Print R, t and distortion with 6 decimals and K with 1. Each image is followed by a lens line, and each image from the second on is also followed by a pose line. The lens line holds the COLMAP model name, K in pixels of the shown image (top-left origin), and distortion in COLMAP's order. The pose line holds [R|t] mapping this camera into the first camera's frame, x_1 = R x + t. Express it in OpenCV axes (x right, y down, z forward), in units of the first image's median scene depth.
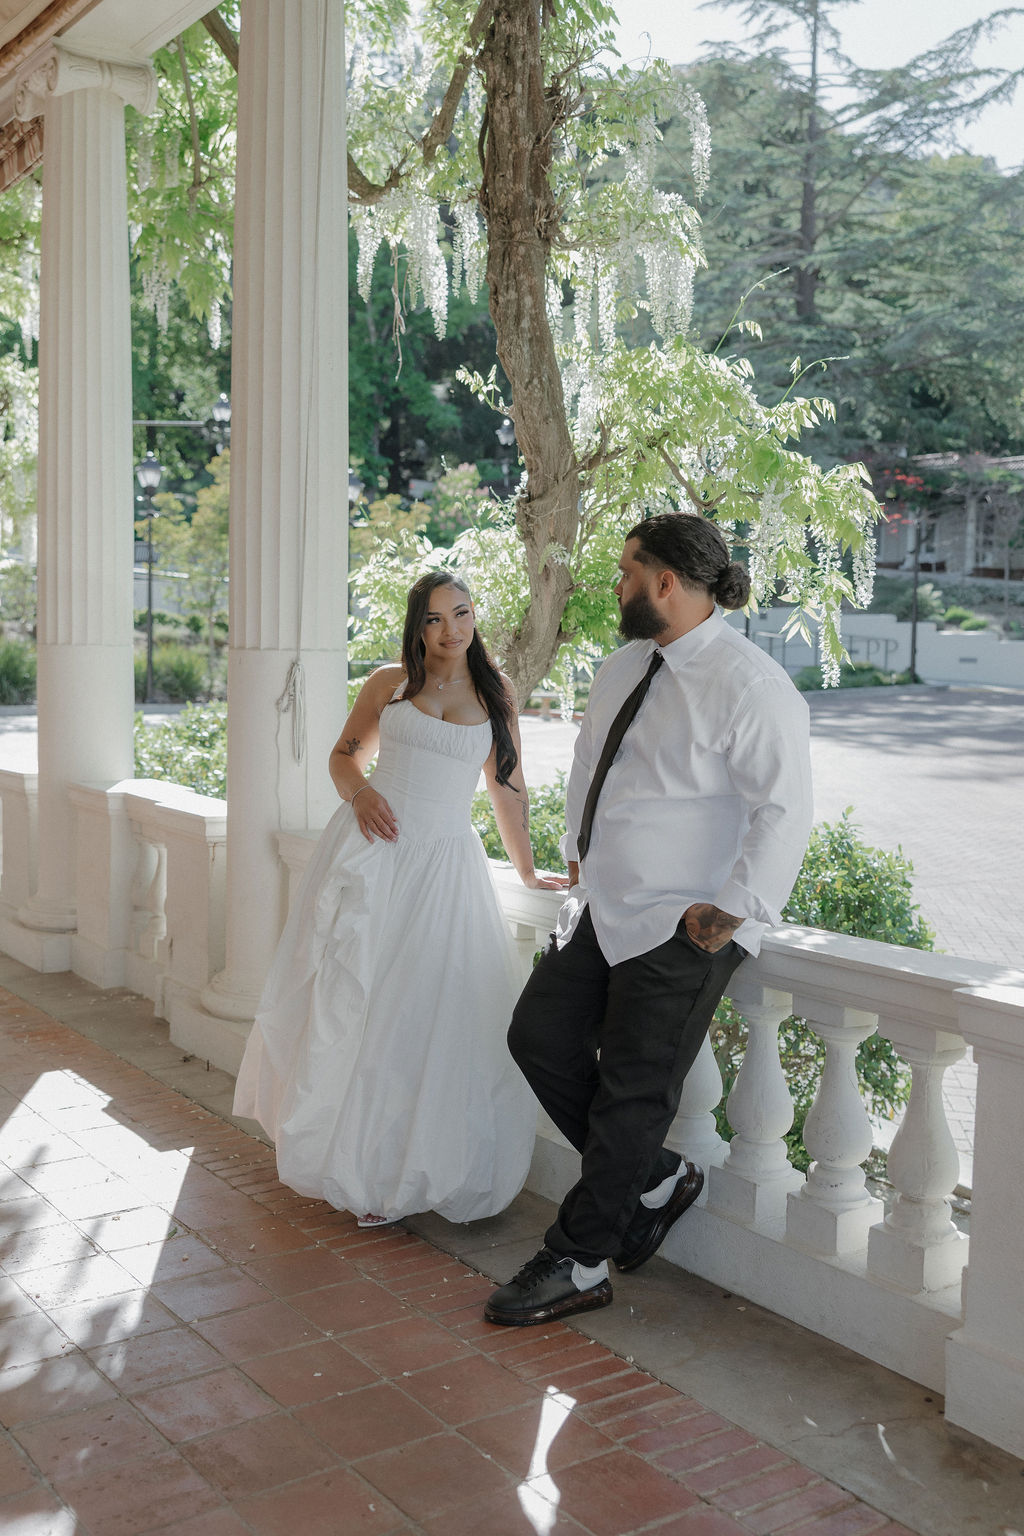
lens RADIAL K [[1542.6, 0, 512.0], [0, 1542.6, 768.0], [0, 0, 1]] dist [0.018756, -0.004176]
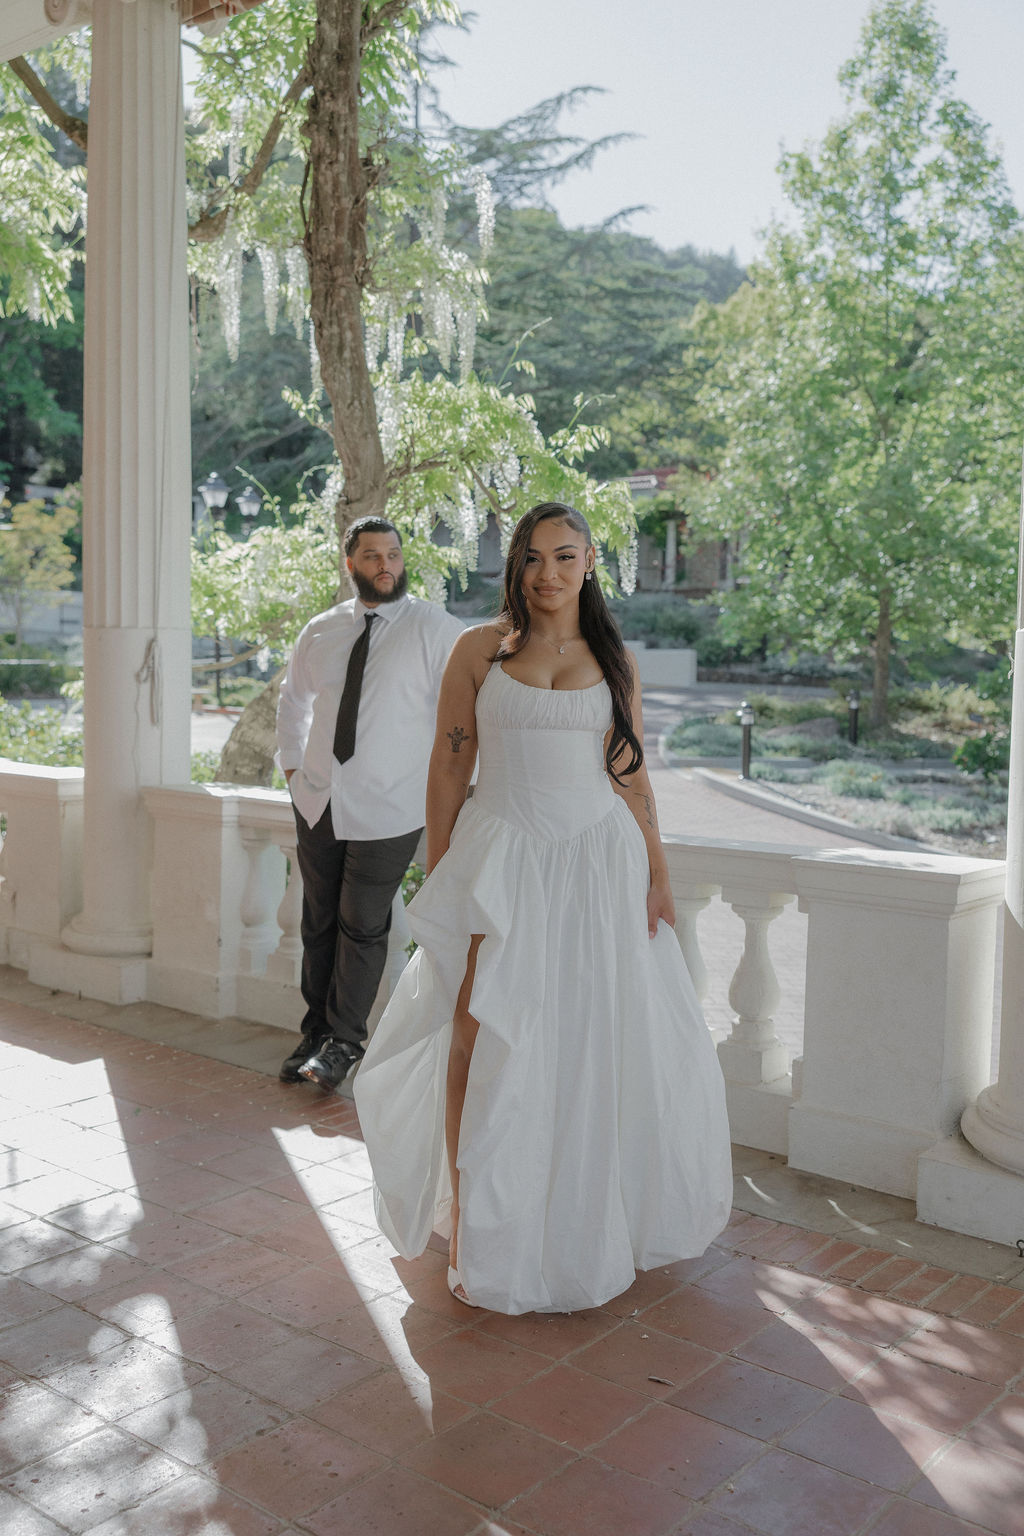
lens RADIAL K [[1453.0, 0, 512.0], [0, 1453.0, 768.0], [0, 0, 1]] dist [0.010603, -0.003375]
pose [[0.964957, -0.023198, 0.261381, -0.160329], [0.022710, 0.999730, 0.004887, 0.026966], [-0.261423, 0.001220, 0.965223, -0.108261]]
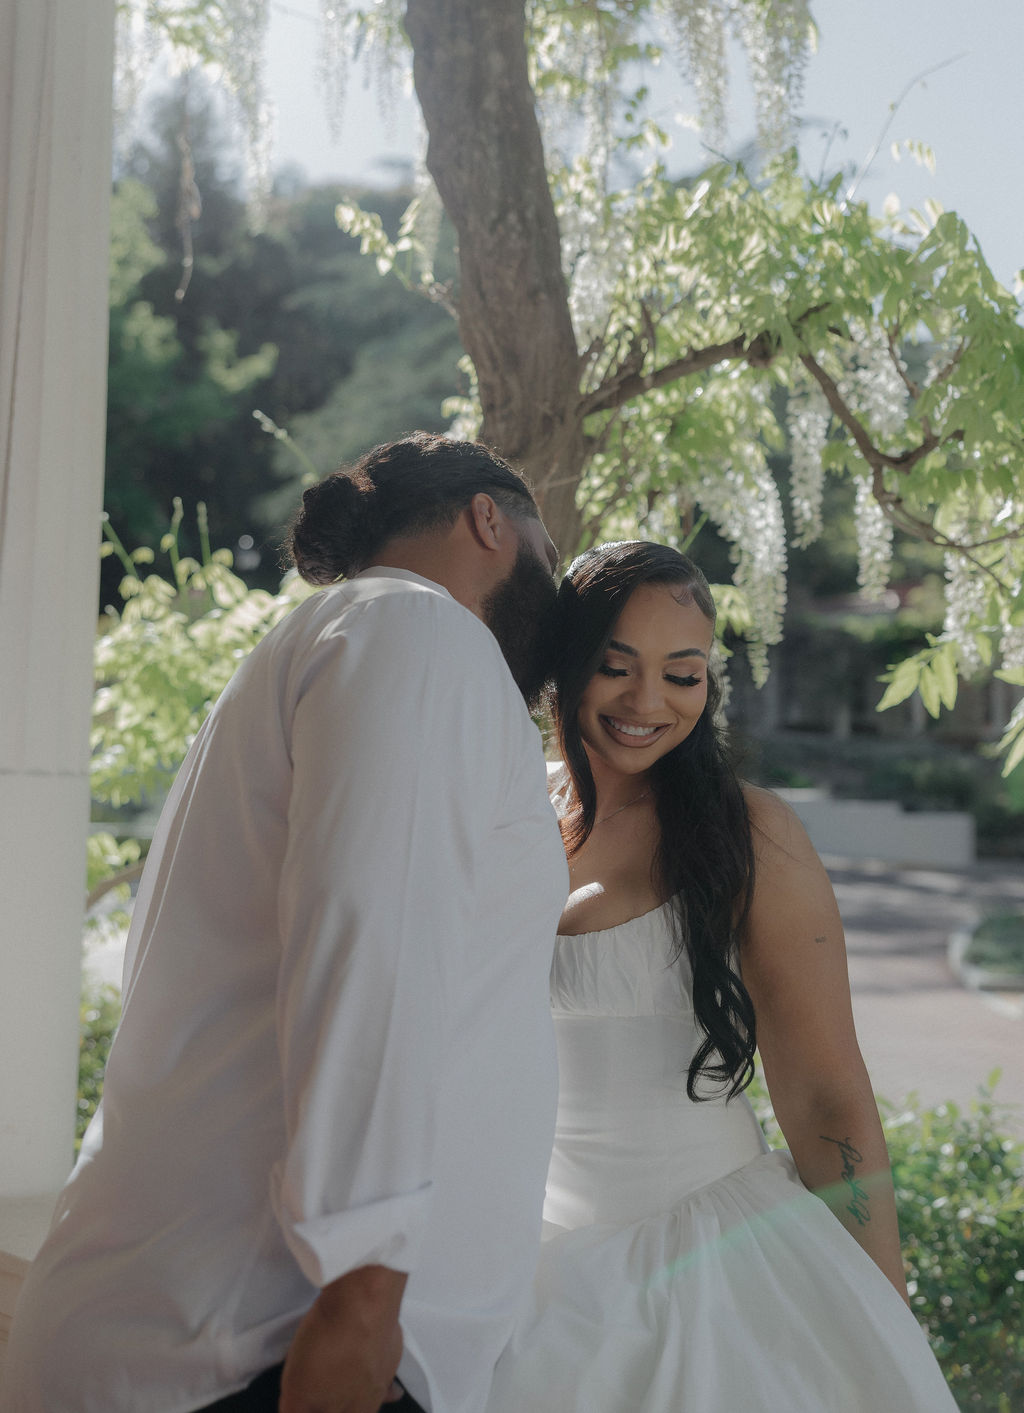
lens RADIAL K [[1847.5, 0, 512.0], [0, 1847.5, 706.5], [0, 0, 1]] dist [-0.039299, -0.044501]
pose [[0.987534, 0.006800, 0.157257, -0.070810], [0.014857, 0.990580, -0.136130, -0.019190], [-0.156701, 0.136769, 0.978130, 0.434255]]
